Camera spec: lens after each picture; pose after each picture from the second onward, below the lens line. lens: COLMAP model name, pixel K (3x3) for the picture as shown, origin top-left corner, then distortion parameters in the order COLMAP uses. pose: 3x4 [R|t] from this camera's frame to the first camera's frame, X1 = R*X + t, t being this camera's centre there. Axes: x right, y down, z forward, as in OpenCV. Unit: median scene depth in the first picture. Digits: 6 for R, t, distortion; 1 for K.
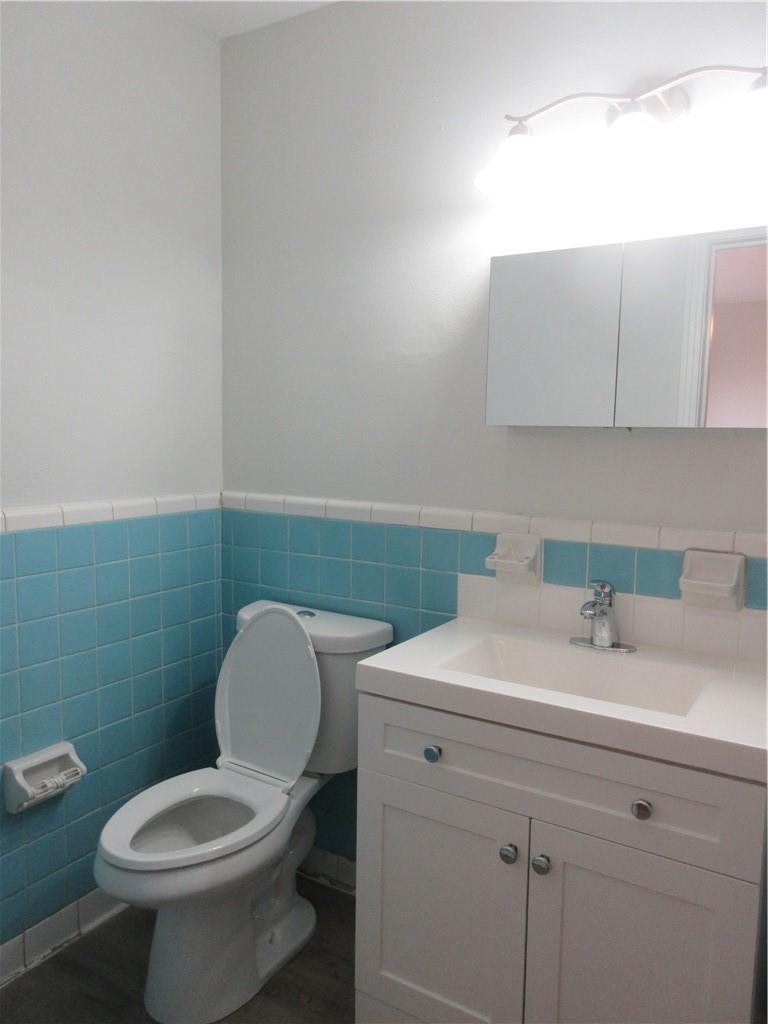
lens RADIAL K [[768.9, 0, 395.9], [0, 768.9, 512.1], [0, 0, 1]] dist [0.006010, -0.006409]
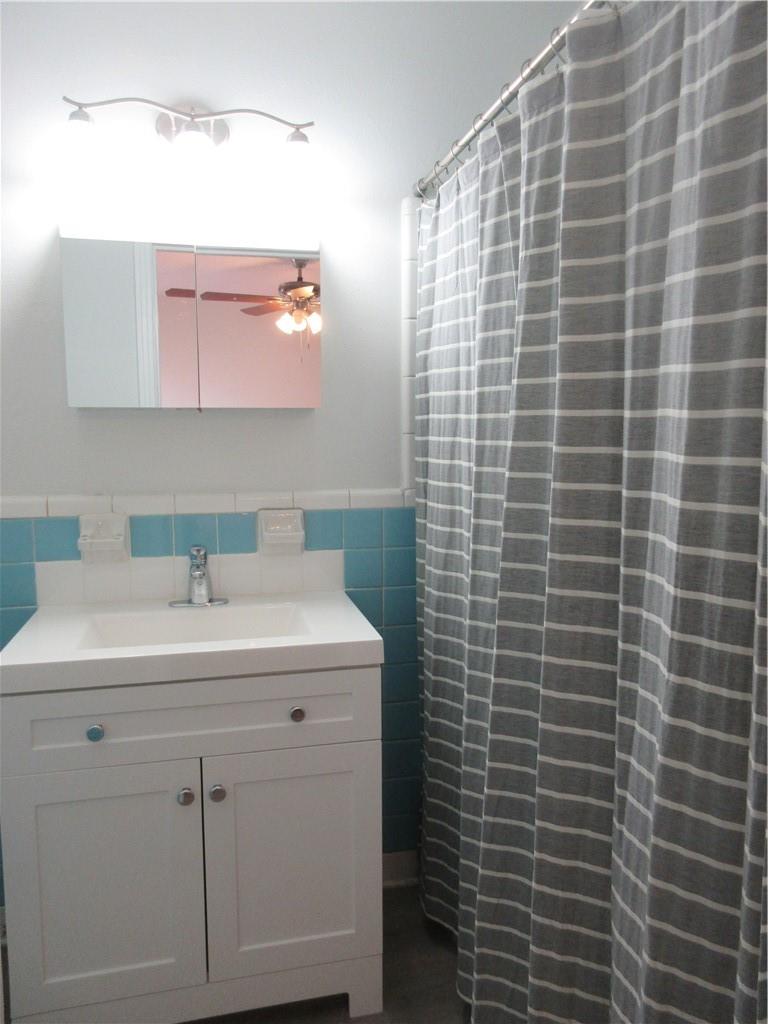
lens RADIAL K [[768.9, 0, 395.9], [0, 768.9, 512.1], [0, 0, 1]] dist [0.006010, -0.006409]
pose [[0.694763, -0.105206, 0.711503, -0.322640], [0.086126, 0.994295, 0.062921, -0.005434], [-0.714064, 0.017564, 0.699861, 0.002180]]
